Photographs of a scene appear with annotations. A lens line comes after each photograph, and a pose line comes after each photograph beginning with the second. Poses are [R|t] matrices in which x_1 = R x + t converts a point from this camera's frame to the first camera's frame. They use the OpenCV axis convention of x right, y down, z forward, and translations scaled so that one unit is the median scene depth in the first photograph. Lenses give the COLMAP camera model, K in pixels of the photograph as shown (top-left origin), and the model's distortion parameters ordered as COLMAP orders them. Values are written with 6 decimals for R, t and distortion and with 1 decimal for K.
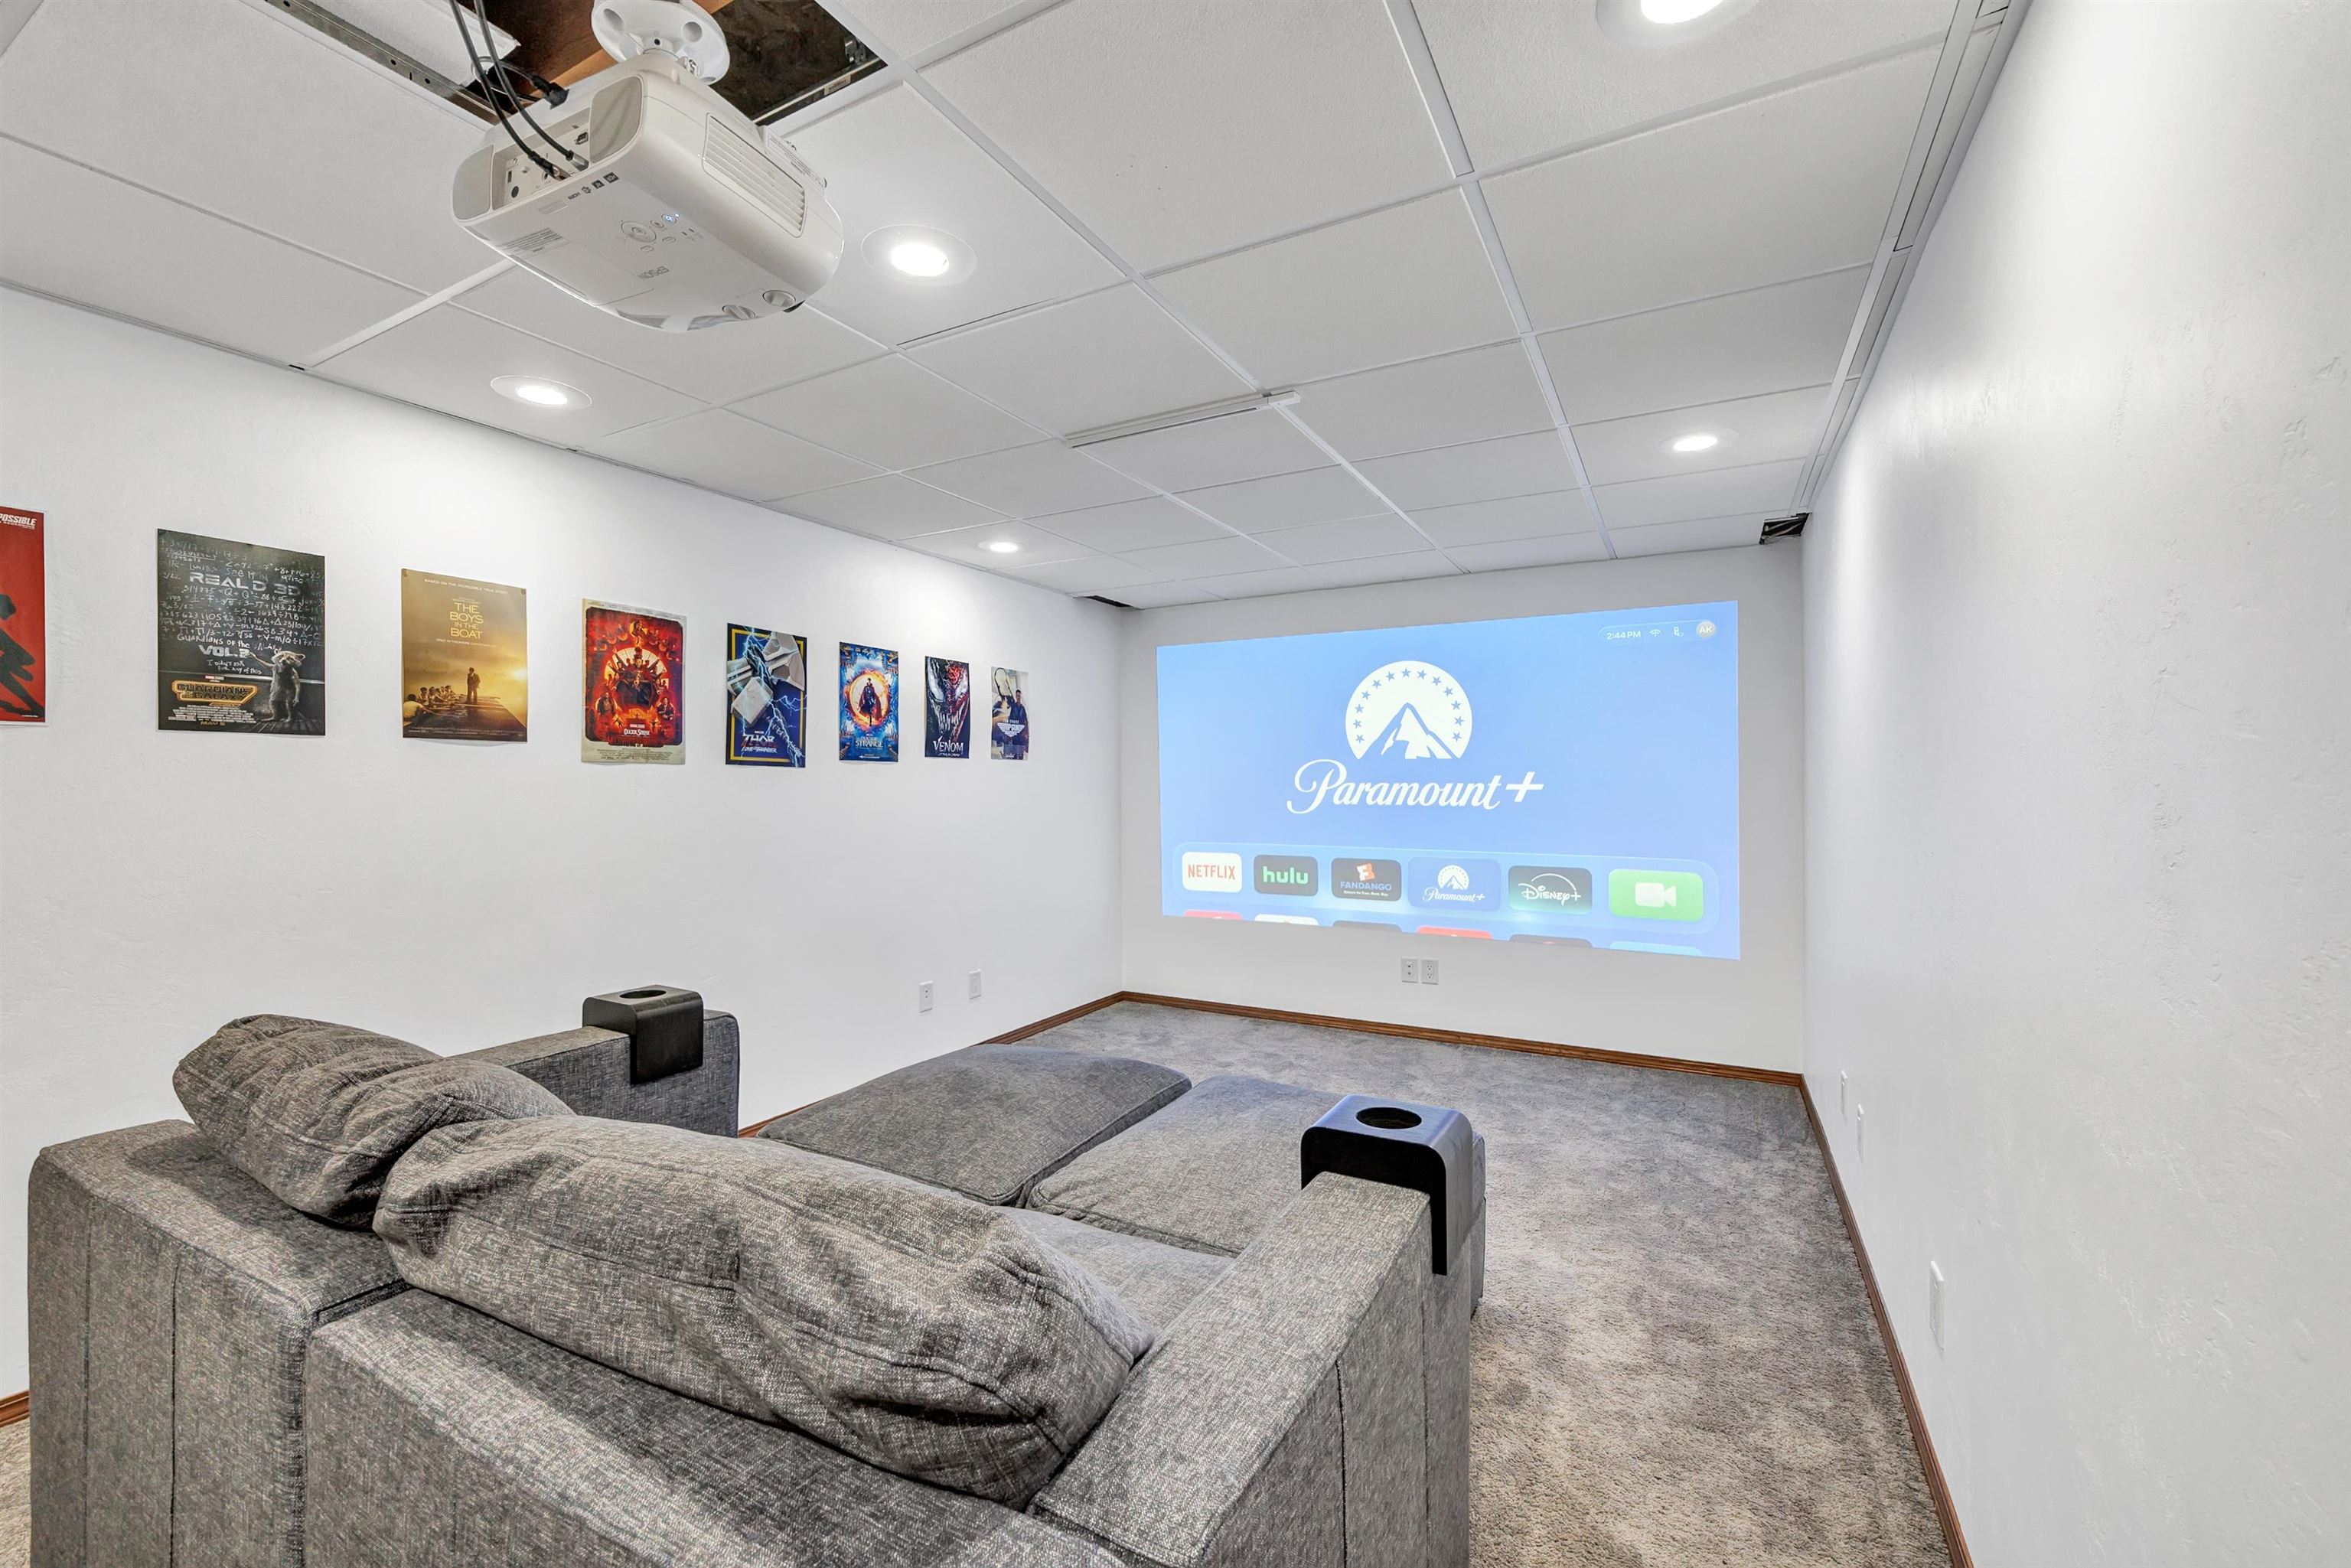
lens RADIAL K [[961.8, 0, 1171.3], [0, 961.8, 783.1], [0, 0, 1]] dist [0.001659, 0.000051]
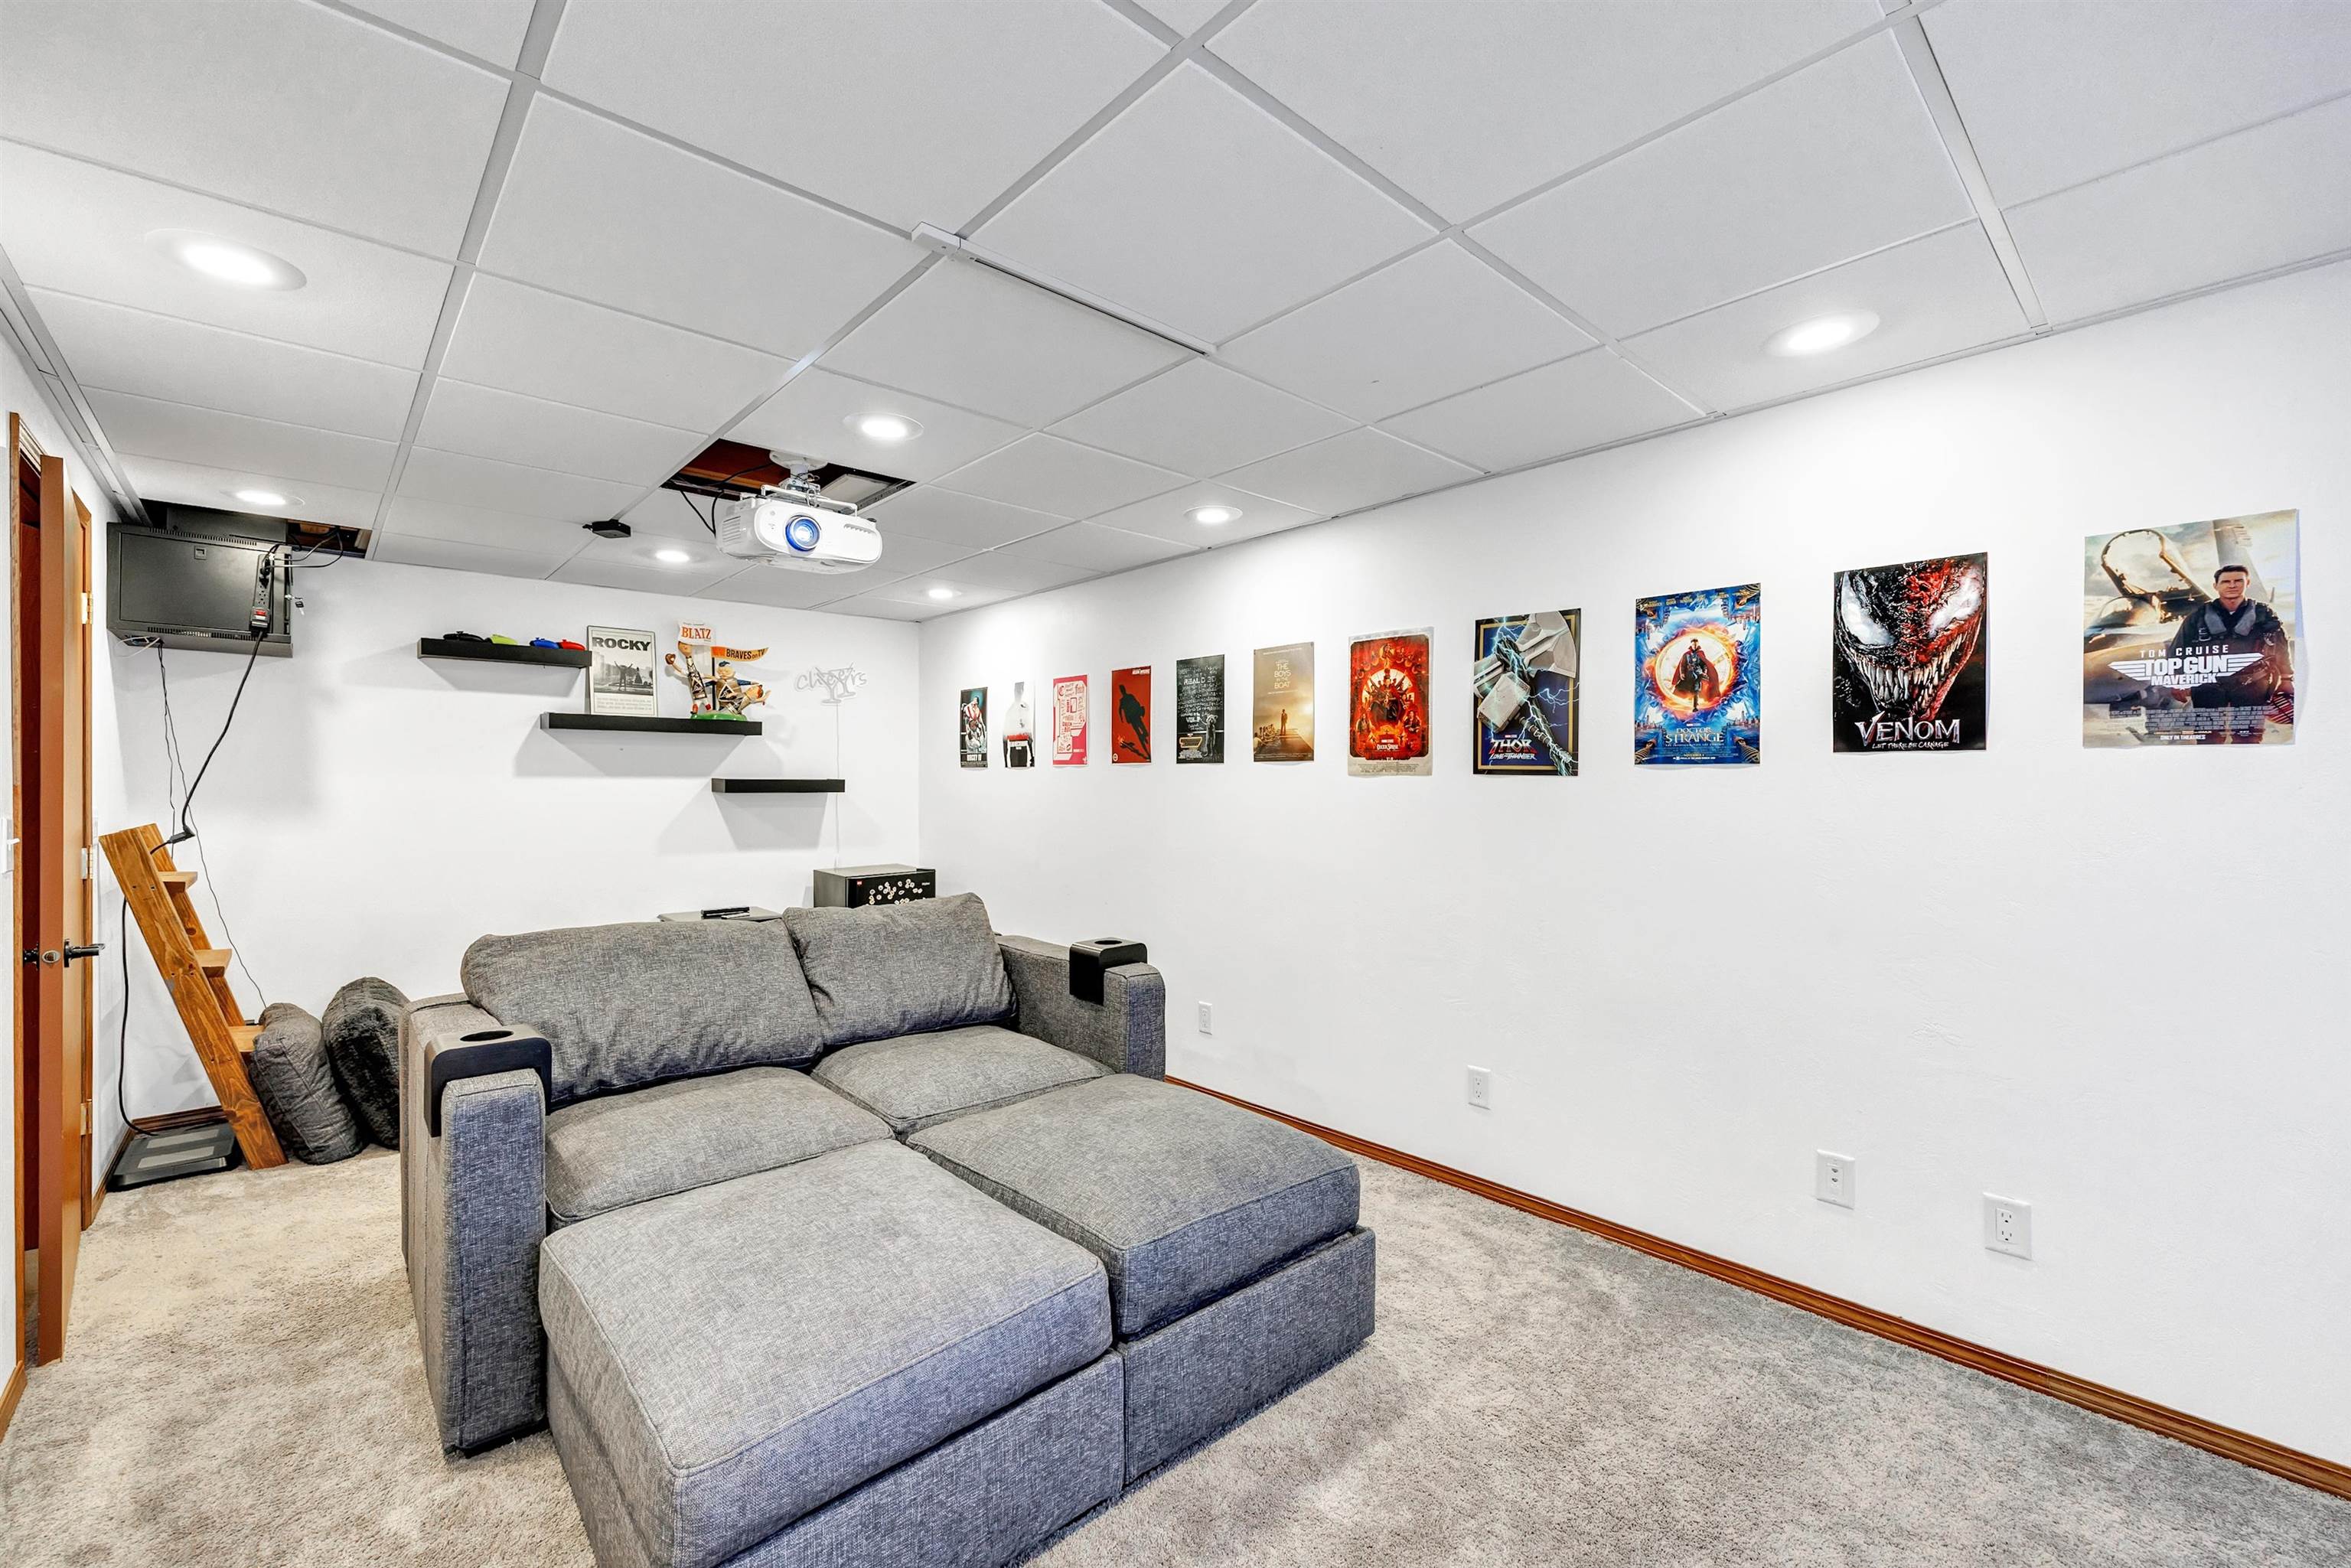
lens RADIAL K [[961.8, 0, 1171.2], [0, 961.8, 781.8], [0, 0, 1]] dist [0.001659, 0.000051]
pose [[-0.329371, 0.009348, -0.944154, 0.491286], [0.006094, 0.999951, 0.007774, -0.020968], [0.944181, -0.003193, -0.329412, 1.005334]]
